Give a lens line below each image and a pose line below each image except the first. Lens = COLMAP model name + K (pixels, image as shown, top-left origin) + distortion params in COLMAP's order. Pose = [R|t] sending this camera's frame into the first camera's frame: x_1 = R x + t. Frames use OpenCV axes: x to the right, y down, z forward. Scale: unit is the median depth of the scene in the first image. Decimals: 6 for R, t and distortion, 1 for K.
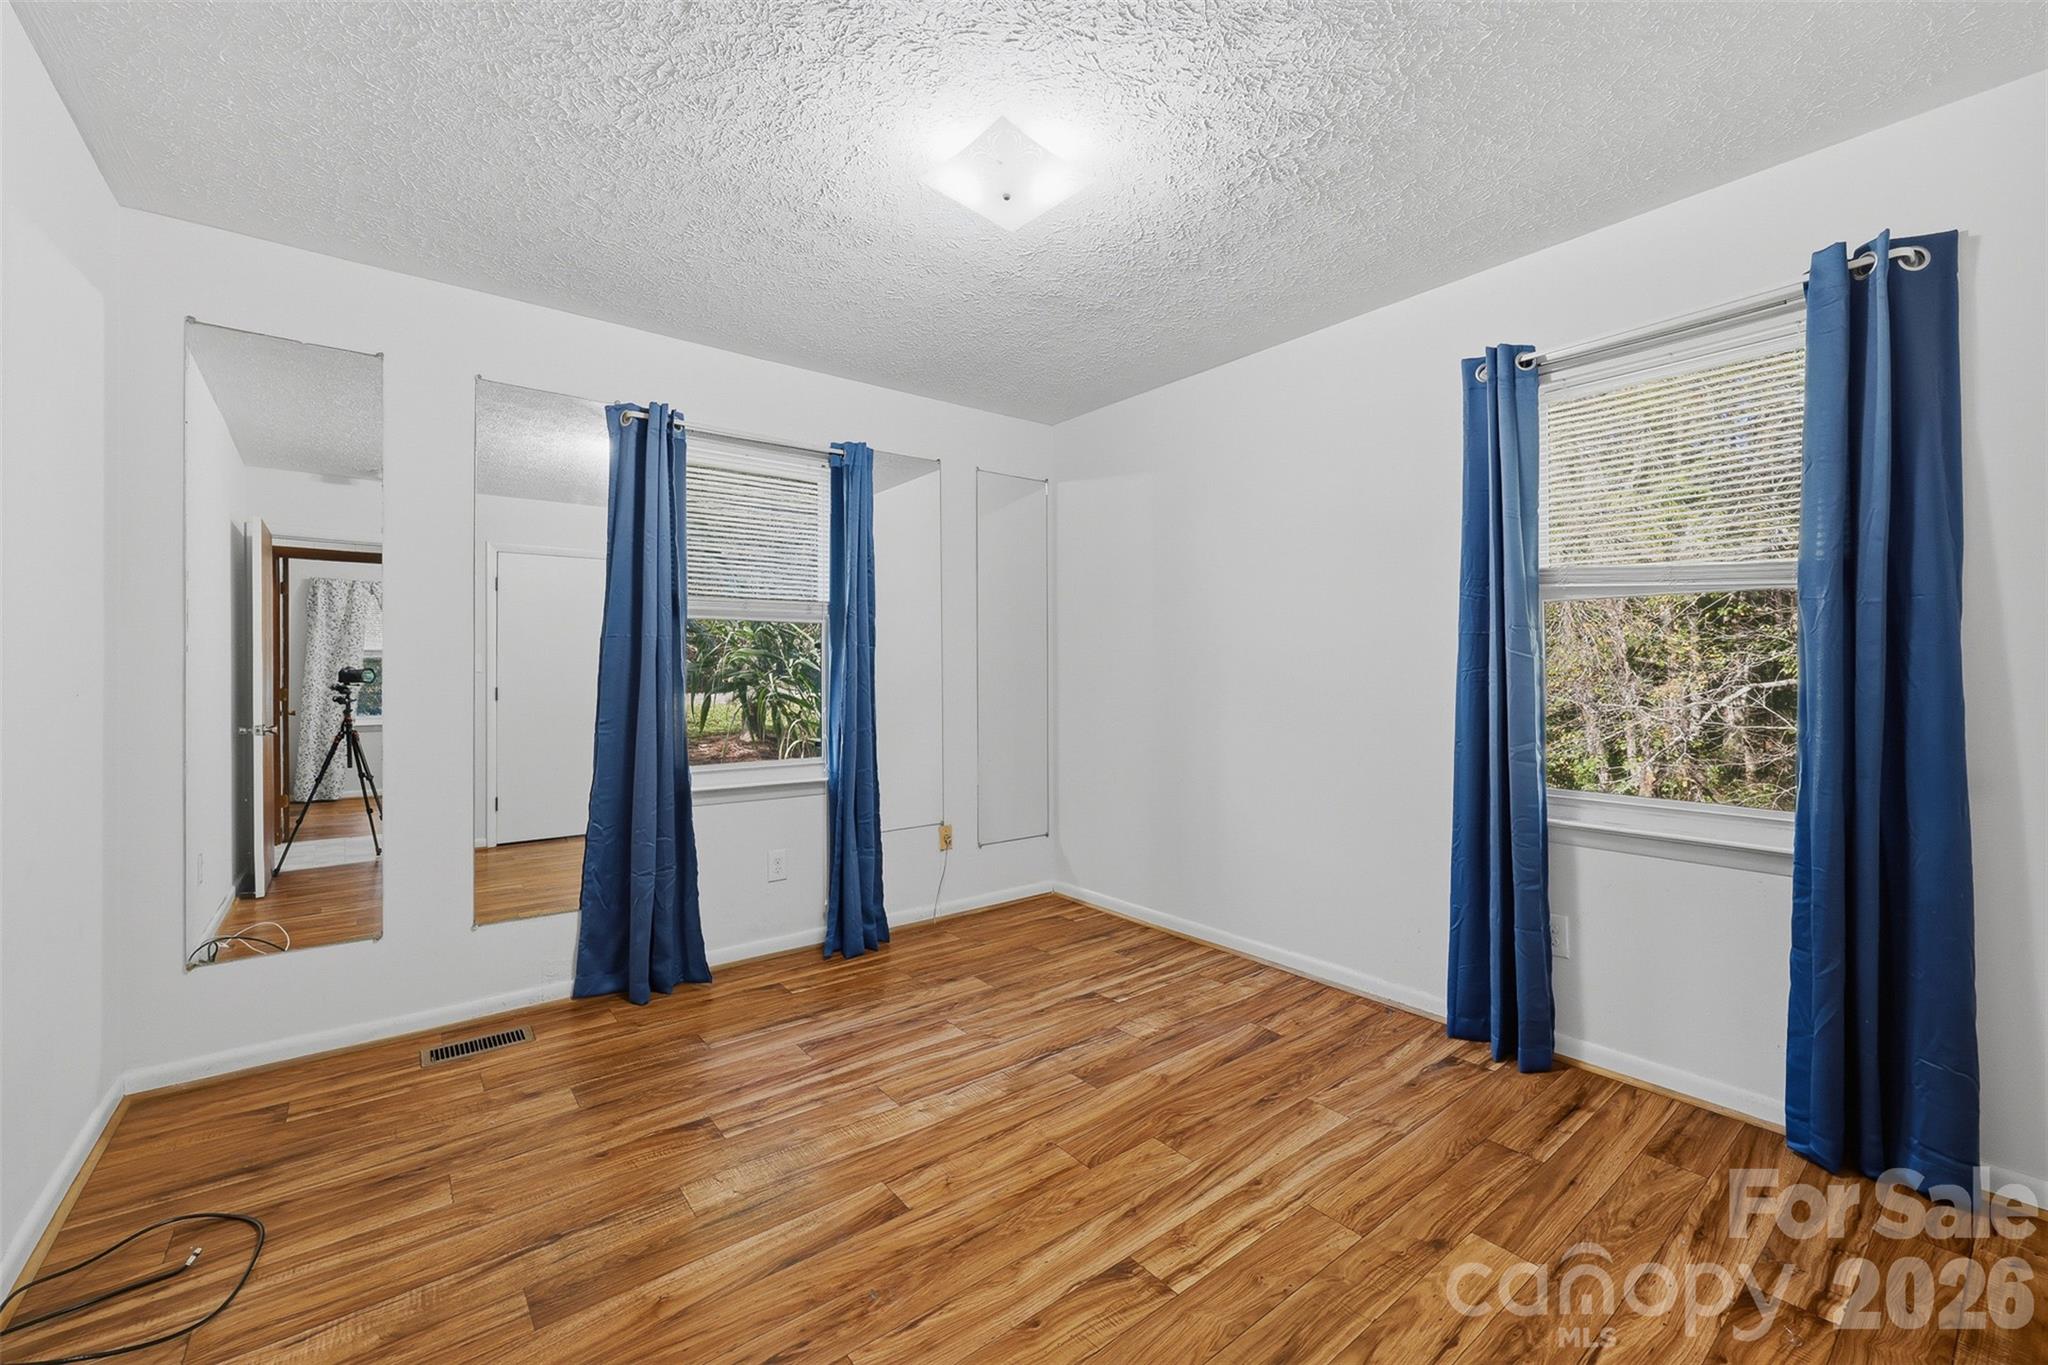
lens RADIAL K [[816.0, 0, 1023.2], [0, 816.0, 684.5], [0, 0, 1]] dist [-0.007025, 0.000608]
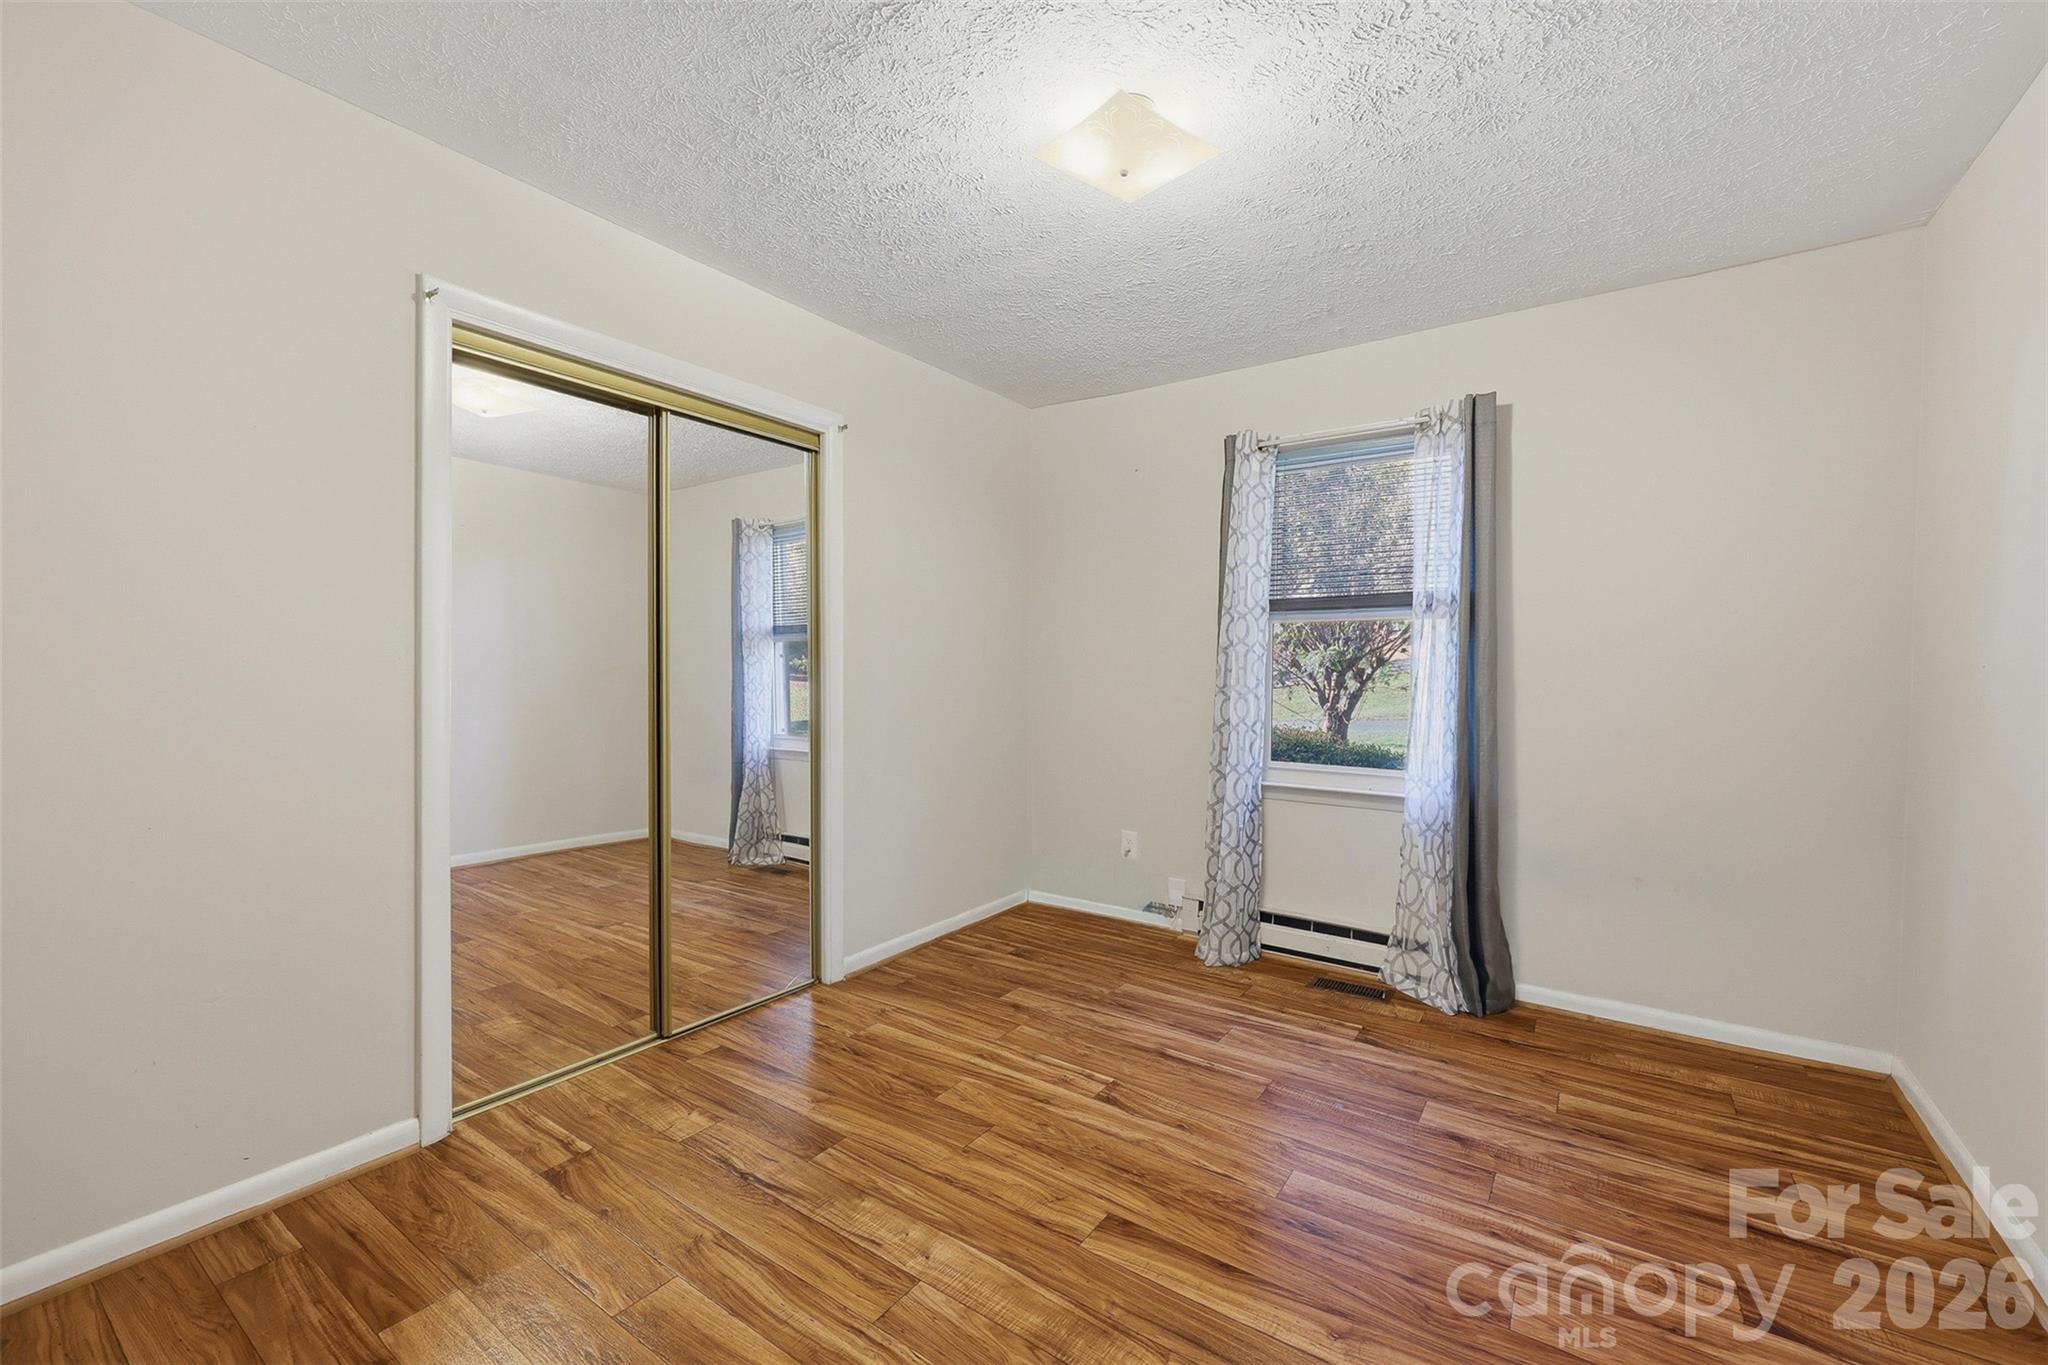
lens RADIAL K [[816.0, 0, 1059.2], [0, 816.0, 637.8], [0, 0, 1]] dist [-0.007025, 0.000608]
pose [[-0.300625, 0.023300, 0.953458, -1.029382], [0.009272, 0.999726, -0.021507, -0.029791], [-0.953697, 0.002375, -0.300759, 1.291777]]
